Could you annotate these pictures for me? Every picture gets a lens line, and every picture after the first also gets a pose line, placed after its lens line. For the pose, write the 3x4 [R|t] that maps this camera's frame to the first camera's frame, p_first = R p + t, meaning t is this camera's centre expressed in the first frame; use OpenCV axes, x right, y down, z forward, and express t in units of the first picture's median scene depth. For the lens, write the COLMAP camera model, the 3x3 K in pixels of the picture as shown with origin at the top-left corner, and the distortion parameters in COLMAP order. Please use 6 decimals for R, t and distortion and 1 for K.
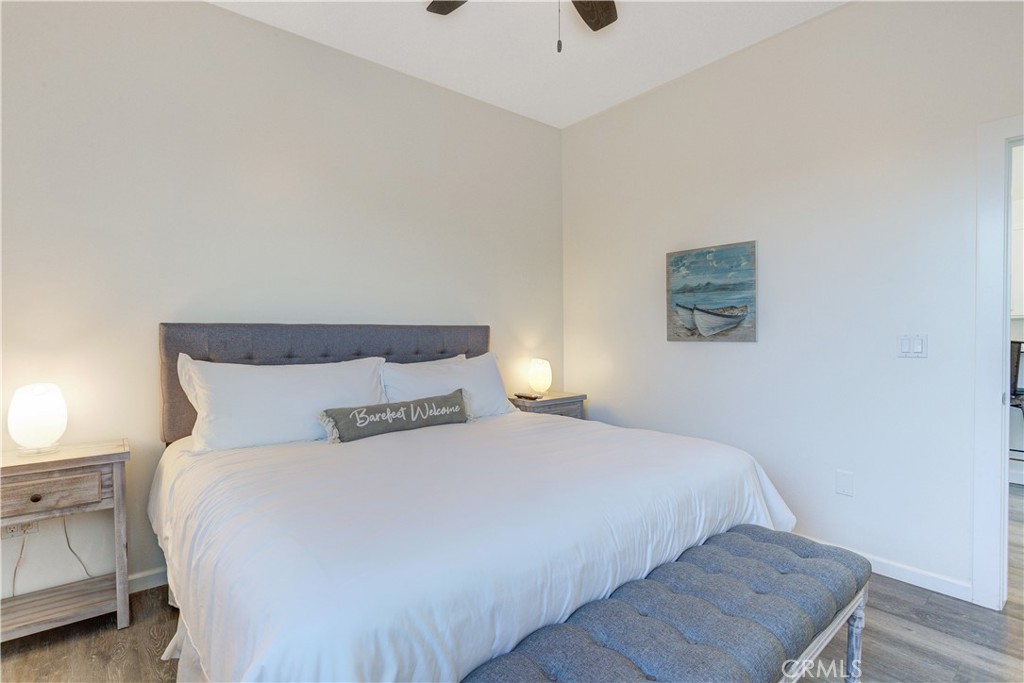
lens RADIAL K [[502.3, 0, 510.0], [0, 502.3, 336.8], [0, 0, 1]] dist [-0.001188, 0.000065]
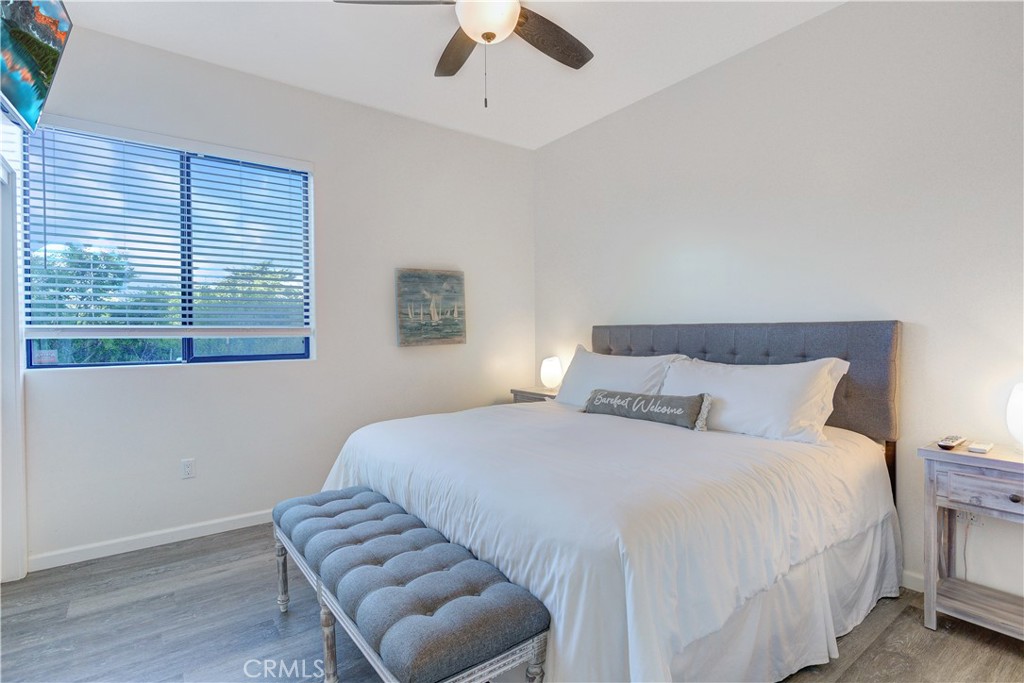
lens RADIAL K [[502.3, 0, 509.6], [0, 502.3, 340.5], [0, 0, 1]] dist [-0.001188, 0.000065]
pose [[-0.057517, 0.020656, -0.998131, 0.882893], [-0.003302, 0.999777, 0.020880, -0.011310], [0.998339, 0.004497, -0.057436, 0.747281]]
